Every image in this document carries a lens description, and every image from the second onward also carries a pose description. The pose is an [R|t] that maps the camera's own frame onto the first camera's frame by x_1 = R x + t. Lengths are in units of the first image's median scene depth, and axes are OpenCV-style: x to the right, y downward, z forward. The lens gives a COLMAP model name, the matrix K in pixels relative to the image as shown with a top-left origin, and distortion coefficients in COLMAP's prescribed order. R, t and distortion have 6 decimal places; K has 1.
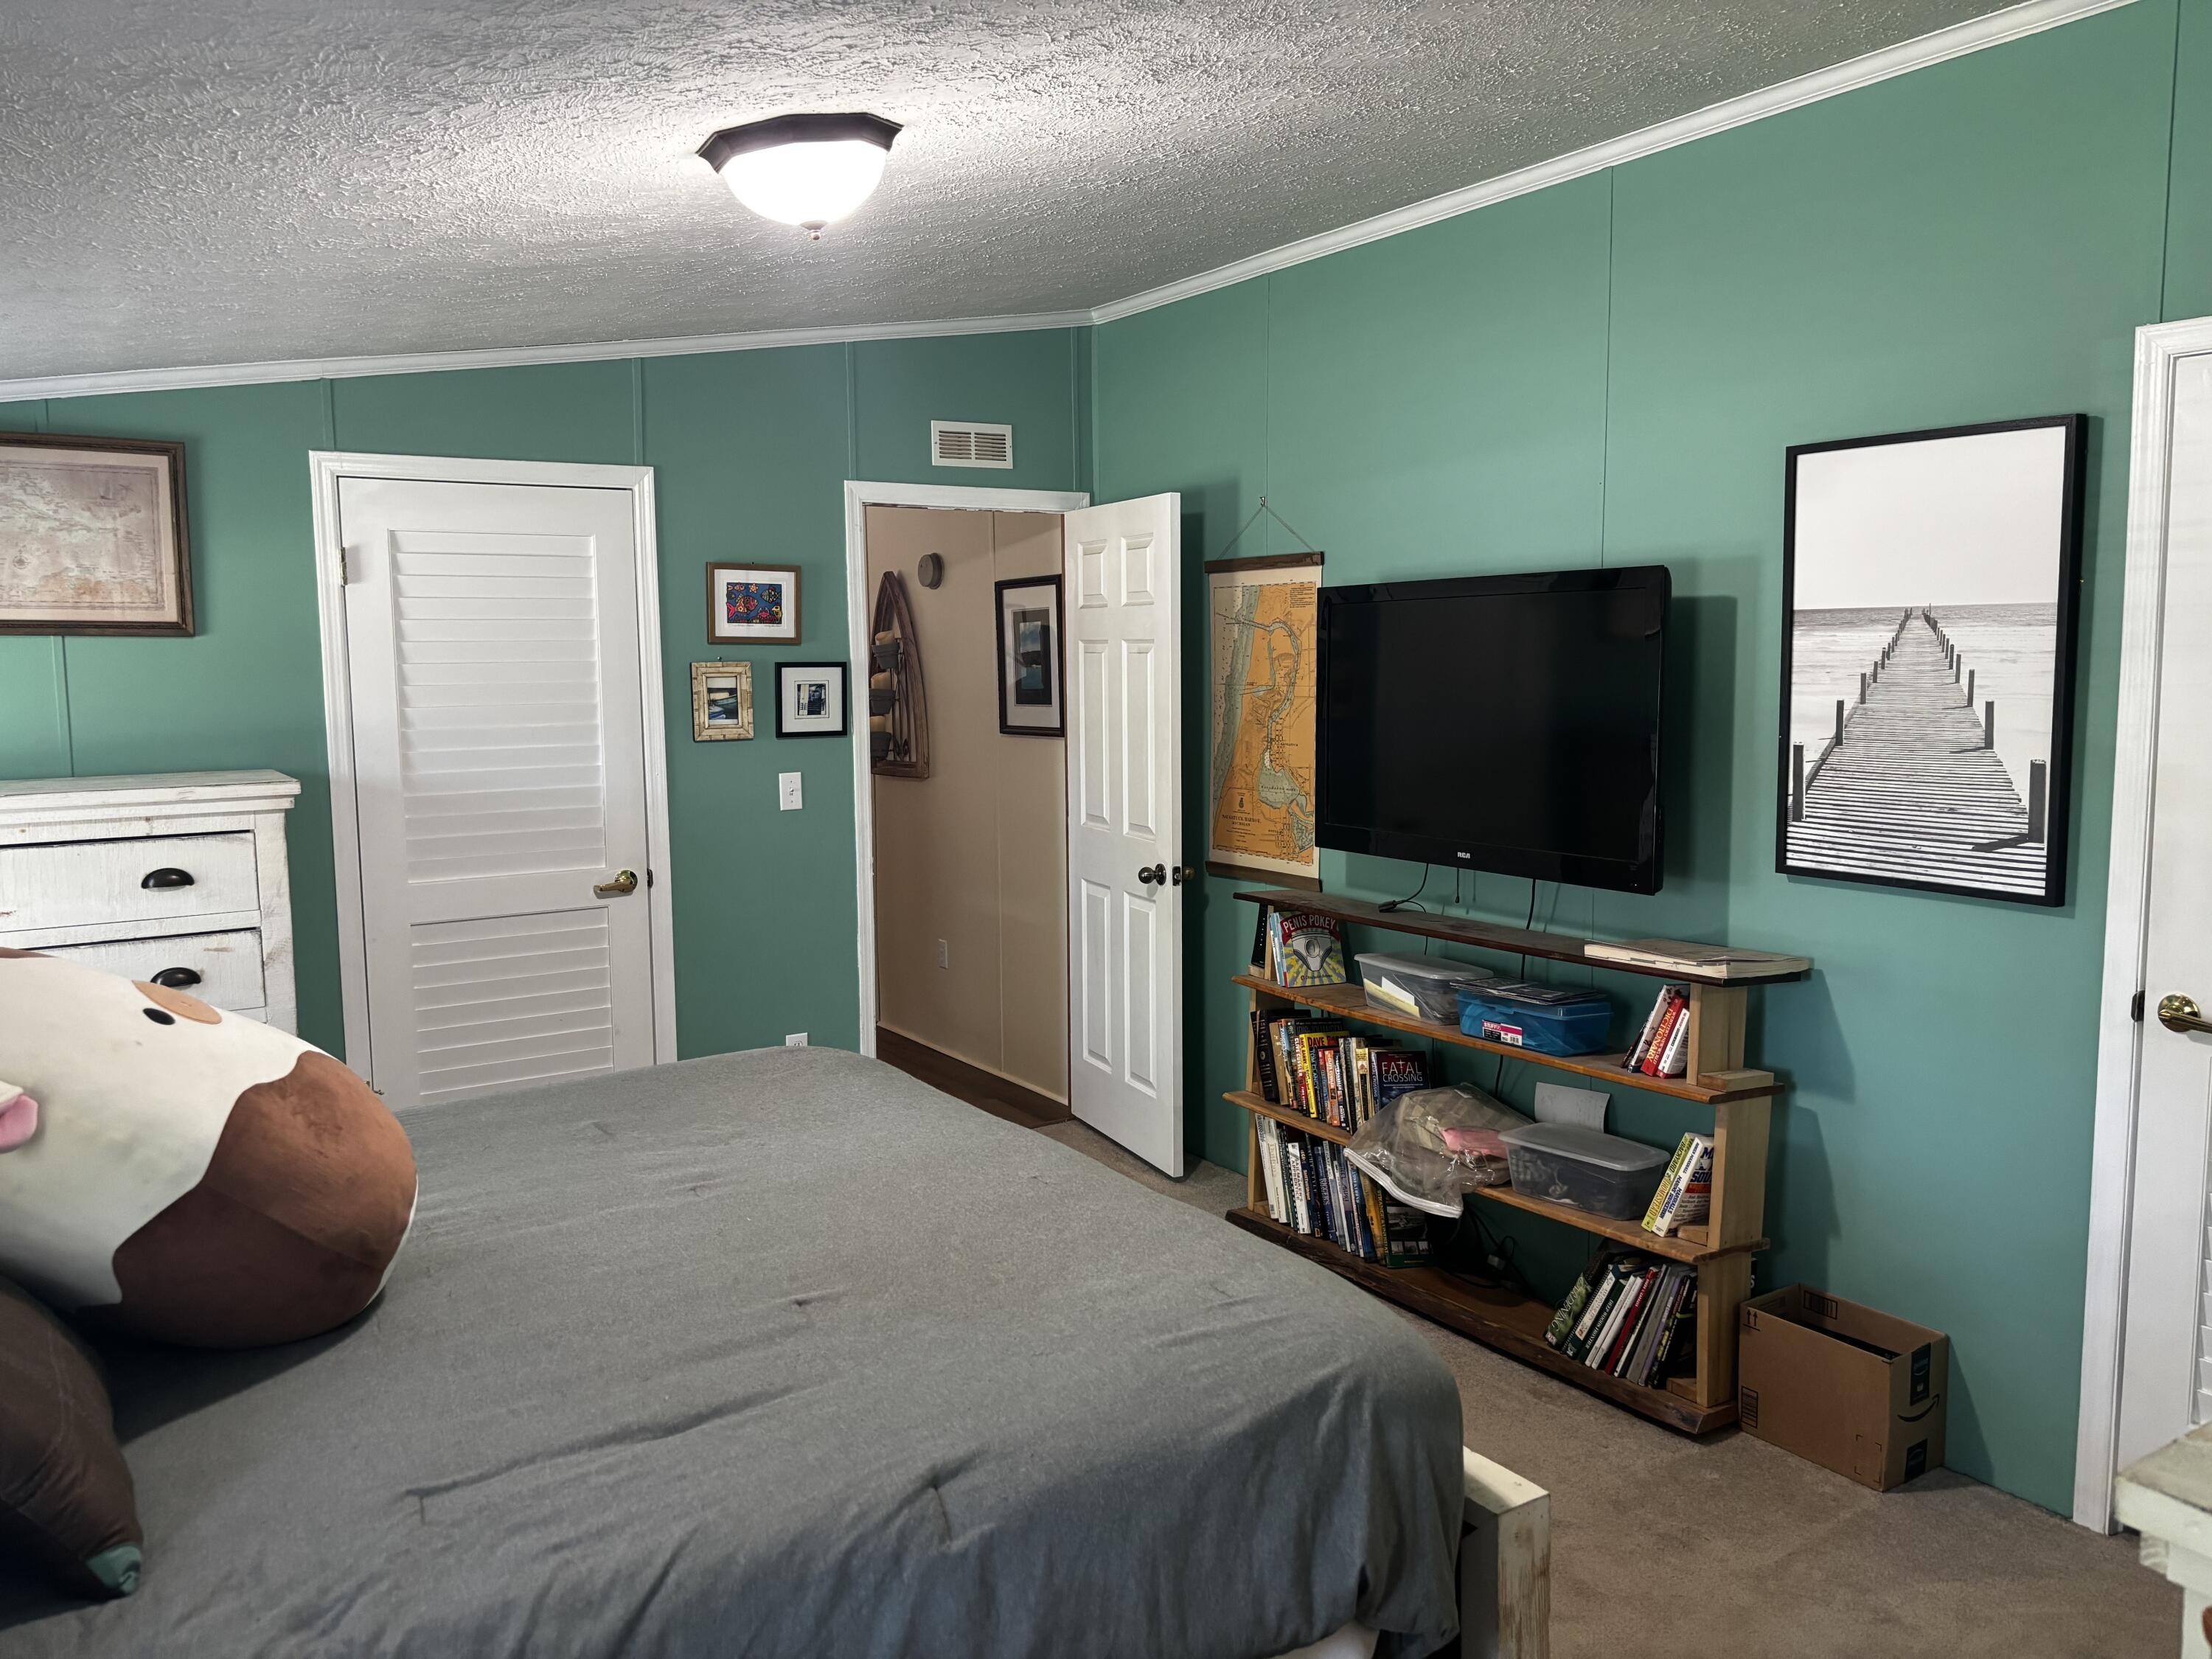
lens RADIAL K [[1683.4, 0, 1106.2], [0, 1683.4, 833.1], [0, 0, 1]] dist [0.057754, -0.061880]
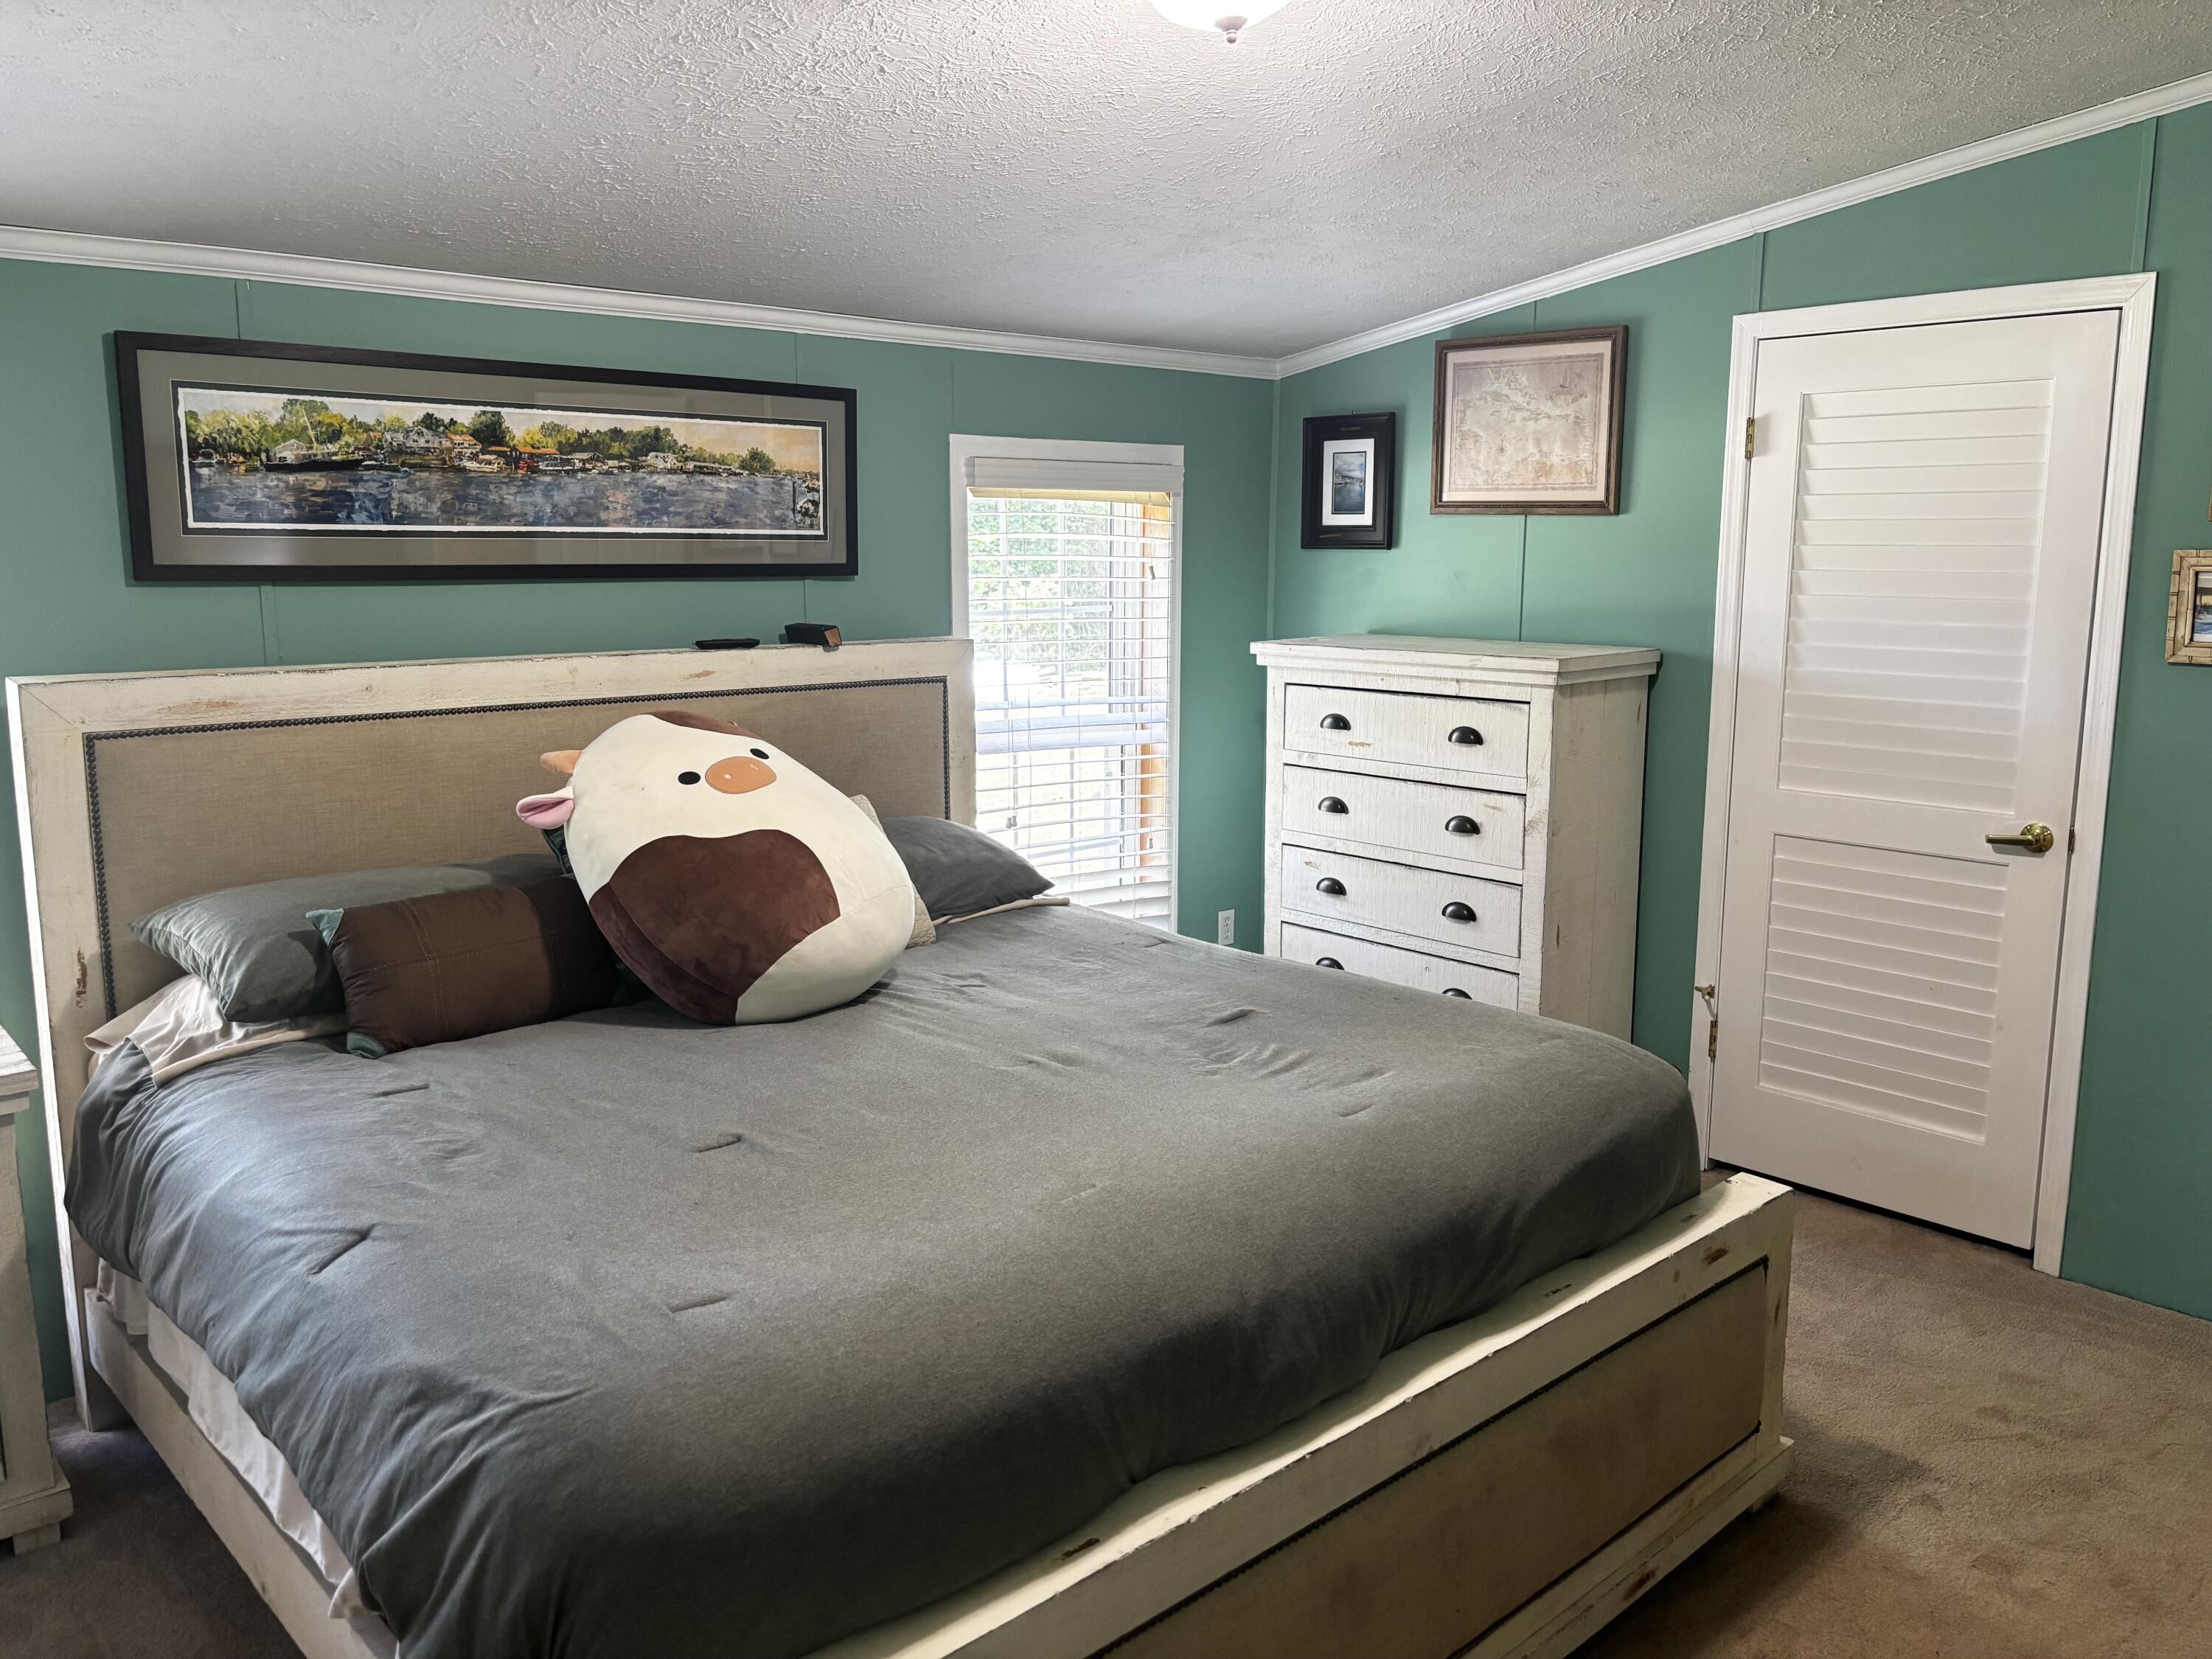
lens RADIAL K [[1683.4, 0, 1111.3], [0, 1683.4, 823.9], [0, 0, 1]] dist [0.057754, -0.061880]
pose [[0.171359, 0.178807, -0.968847, 0.455133], [-0.114955, 0.980304, 0.160589, -0.062641], [0.978479, 0.083855, 0.188538, 0.530520]]
